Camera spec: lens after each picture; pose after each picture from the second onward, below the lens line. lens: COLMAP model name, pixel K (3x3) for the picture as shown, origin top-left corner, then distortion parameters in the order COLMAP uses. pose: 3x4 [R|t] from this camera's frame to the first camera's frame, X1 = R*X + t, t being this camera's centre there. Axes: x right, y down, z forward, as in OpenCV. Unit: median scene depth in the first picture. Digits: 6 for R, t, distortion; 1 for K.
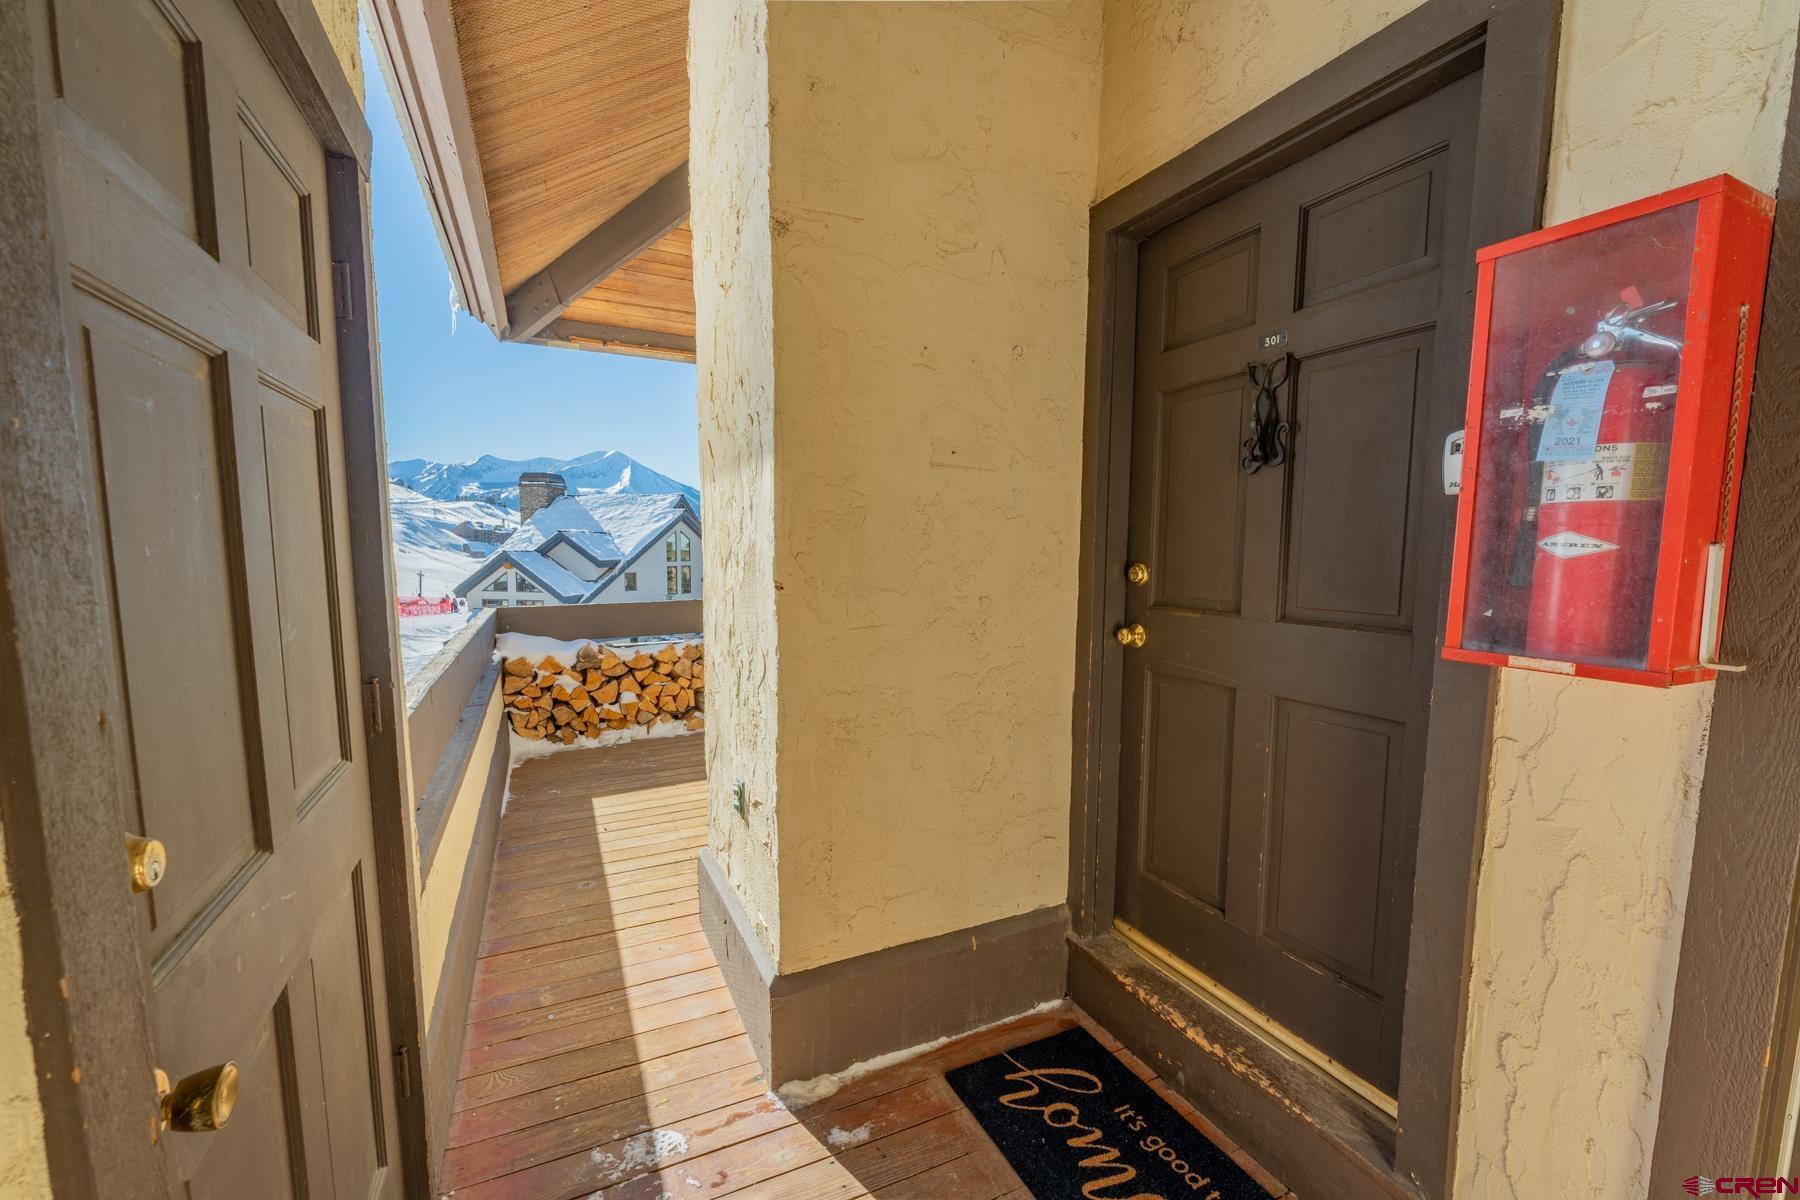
lens RADIAL K [[729.1, 0, 892.6], [0, 729.1, 618.6], [0, 0, 1]] dist [-0.003493, -0.000334]
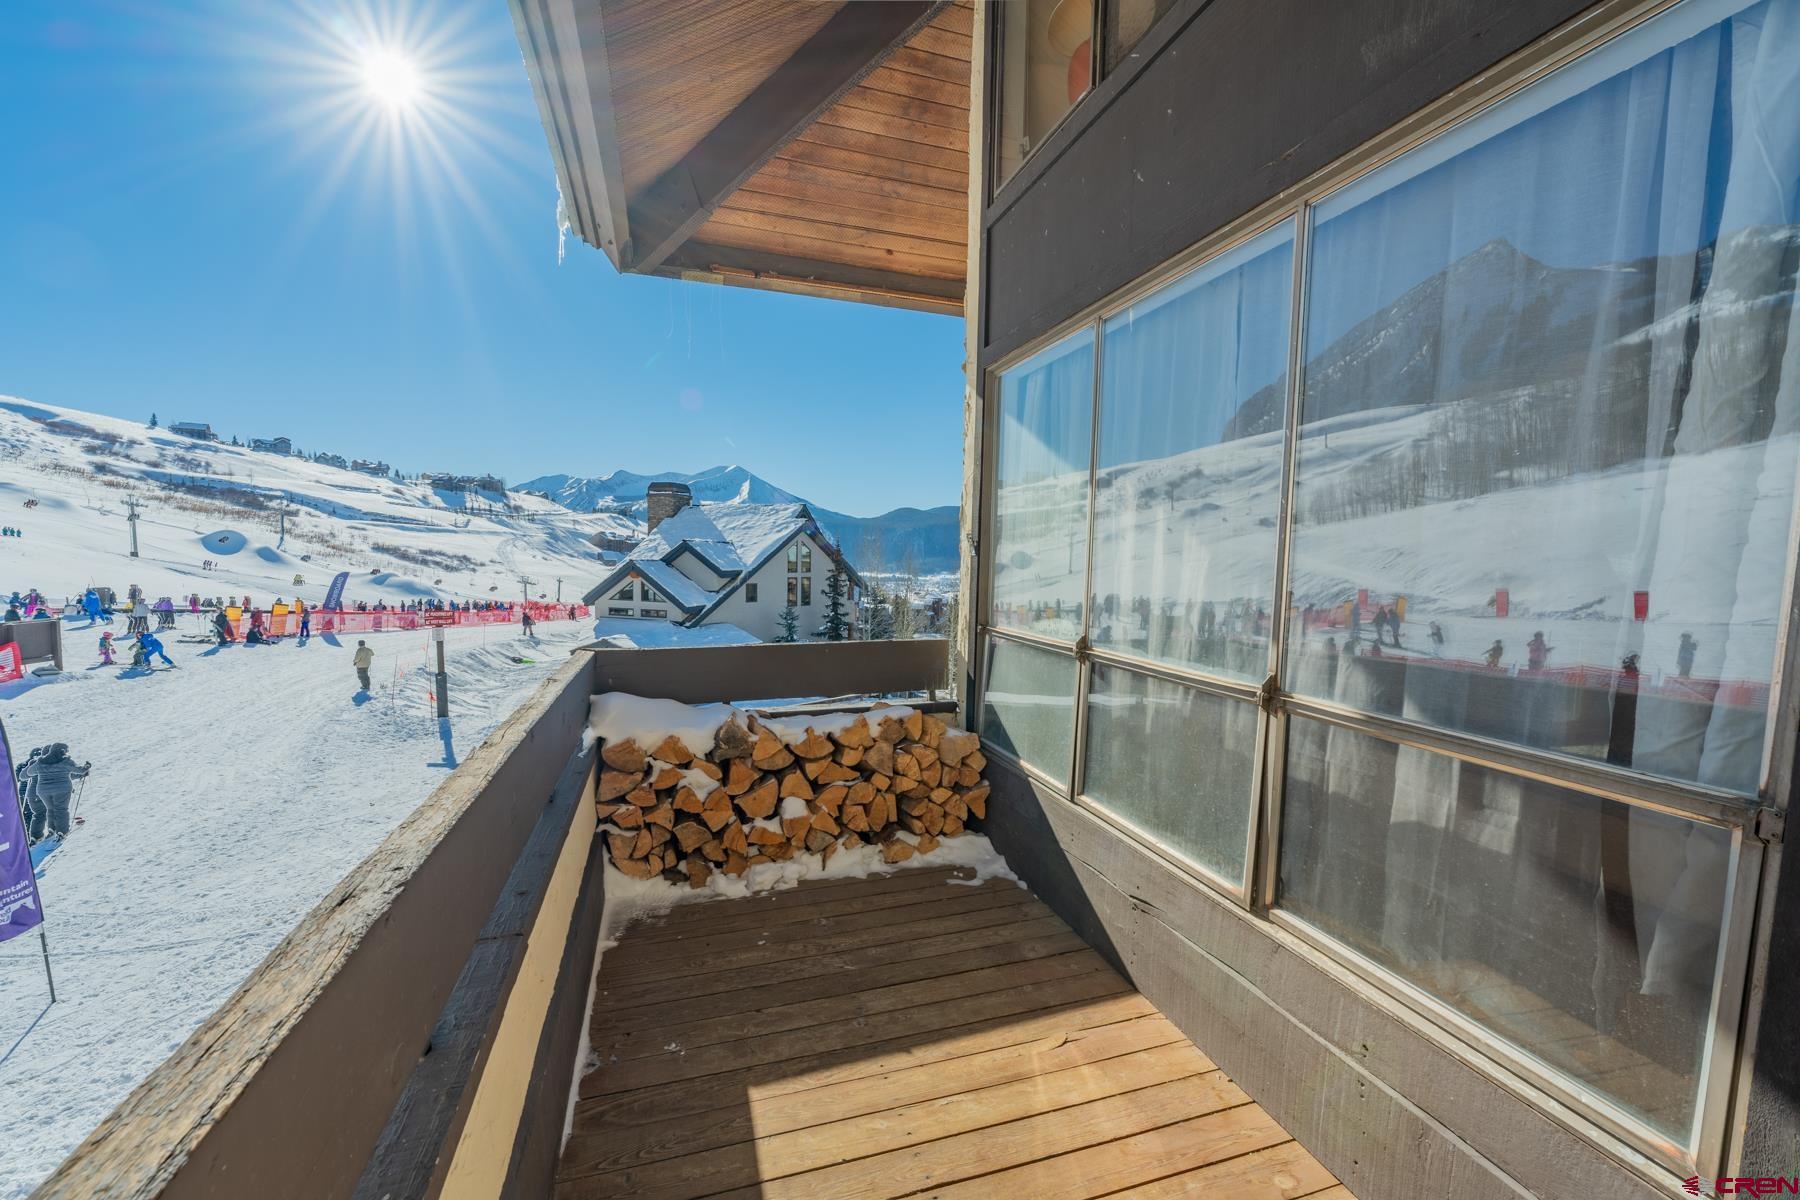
lens RADIAL K [[729.1, 0, 892.6], [0, 729.1, 618.6], [0, 0, 1]] dist [-0.003493, -0.000334]
pose [[0.989073, 0.023257, -0.145578, -0.195699], [-0.025765, 0.999550, -0.015364, -0.039246], [0.145156, 0.018947, 0.989227, 0.409062]]
